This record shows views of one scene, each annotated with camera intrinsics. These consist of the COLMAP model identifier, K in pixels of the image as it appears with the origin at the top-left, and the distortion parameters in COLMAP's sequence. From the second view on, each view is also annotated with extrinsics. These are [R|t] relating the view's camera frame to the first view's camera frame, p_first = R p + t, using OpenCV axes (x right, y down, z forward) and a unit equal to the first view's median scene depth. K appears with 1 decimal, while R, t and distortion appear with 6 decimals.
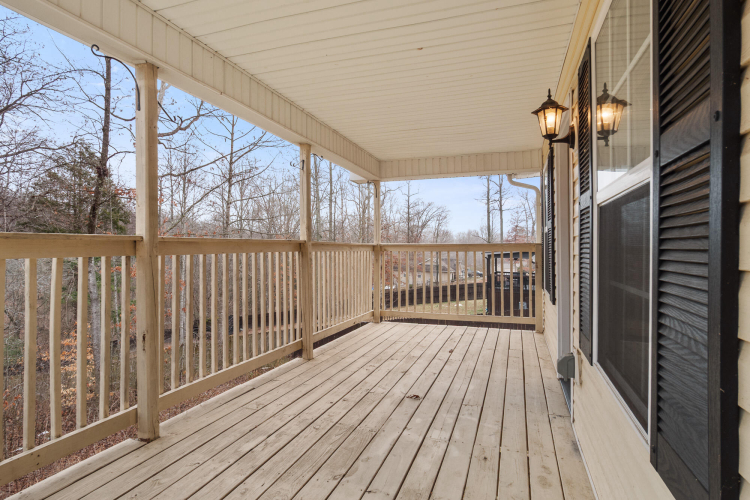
lens RADIAL K [[409.5, 0, 369.8], [0, 409.5, 251.0], [0, 0, 1]] dist [-0.001729, 0.000406]
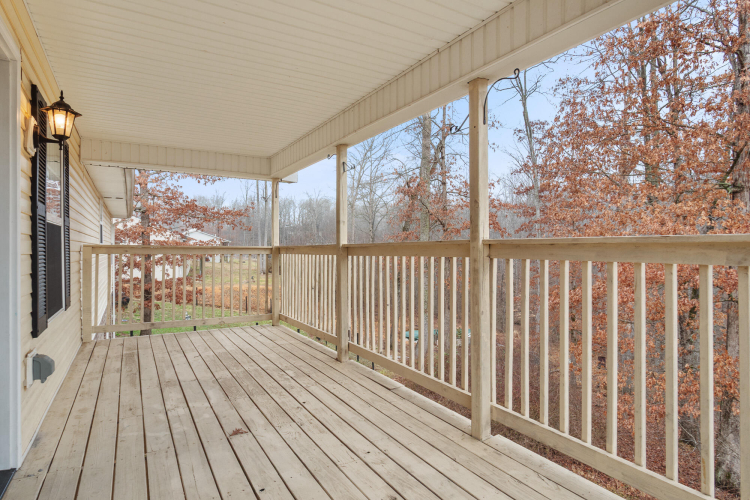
lens RADIAL K [[409.5, 0, 369.8], [0, 409.5, 251.0], [0, 0, 1]] dist [-0.001729, 0.000406]
pose [[-0.641819, -0.009520, -0.766797, 0.569660], [-0.015339, 0.999882, 0.000425, -0.008499], [0.766703, 0.012034, -0.641889, 1.724812]]
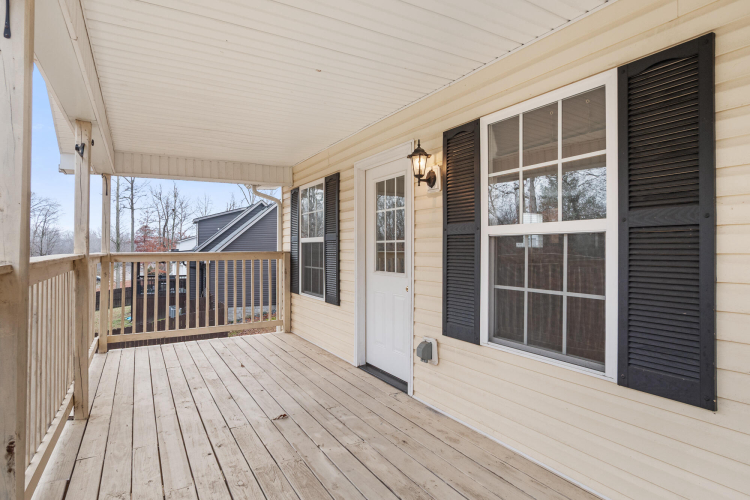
lens RADIAL K [[409.9, 0, 357.2], [0, 409.9, 242.0], [0, 0, 1]] dist [-0.004937, -0.000073]
pose [[0.669622, 0.003877, 0.742692, -0.493743], [0.013850, 0.999747, -0.017706, -0.037584], [-0.742573, 0.022143, 0.669399, 0.210024]]
